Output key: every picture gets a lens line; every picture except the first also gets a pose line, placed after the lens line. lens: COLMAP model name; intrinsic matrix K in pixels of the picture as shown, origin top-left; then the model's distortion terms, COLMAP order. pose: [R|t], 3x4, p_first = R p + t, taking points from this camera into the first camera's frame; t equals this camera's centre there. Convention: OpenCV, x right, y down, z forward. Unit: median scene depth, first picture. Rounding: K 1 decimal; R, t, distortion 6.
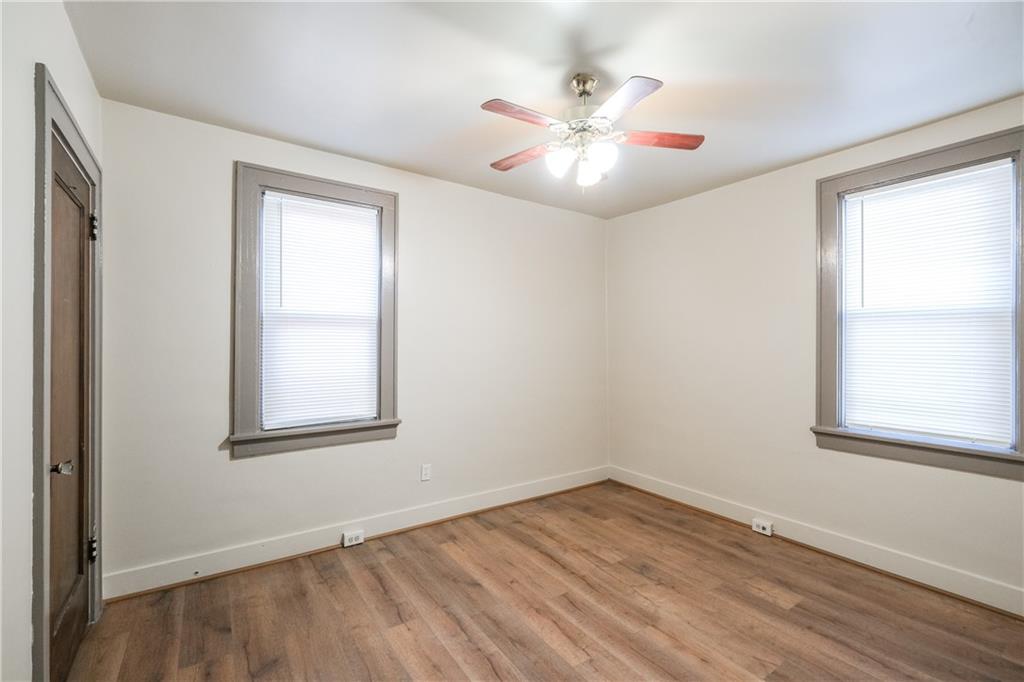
lens RADIAL K [[450.7, 0, 509.6], [0, 450.7, 333.5], [0, 0, 1]] dist [-0.000546, -0.000212]
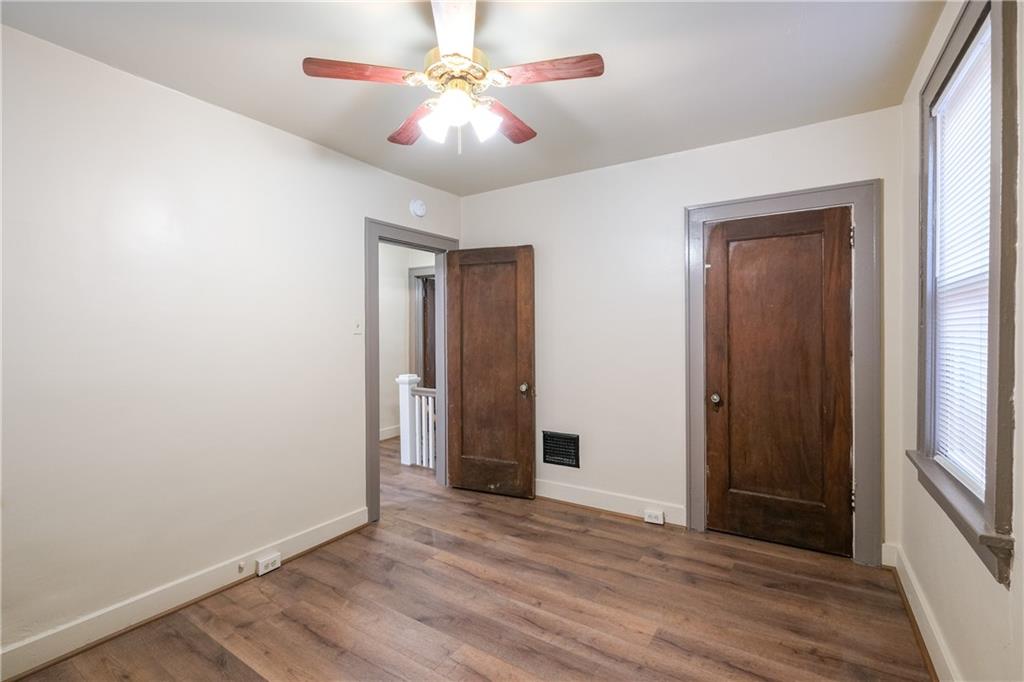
lens RADIAL K [[450.7, 0, 509.6], [0, 450.7, 333.5], [0, 0, 1]] dist [-0.000546, -0.000212]
pose [[-0.924256, -0.002156, -0.381768, 0.389872], [0.001749, 0.999950, -0.009879, 0.042088], [0.381770, -0.009799, -0.924206, 1.773673]]
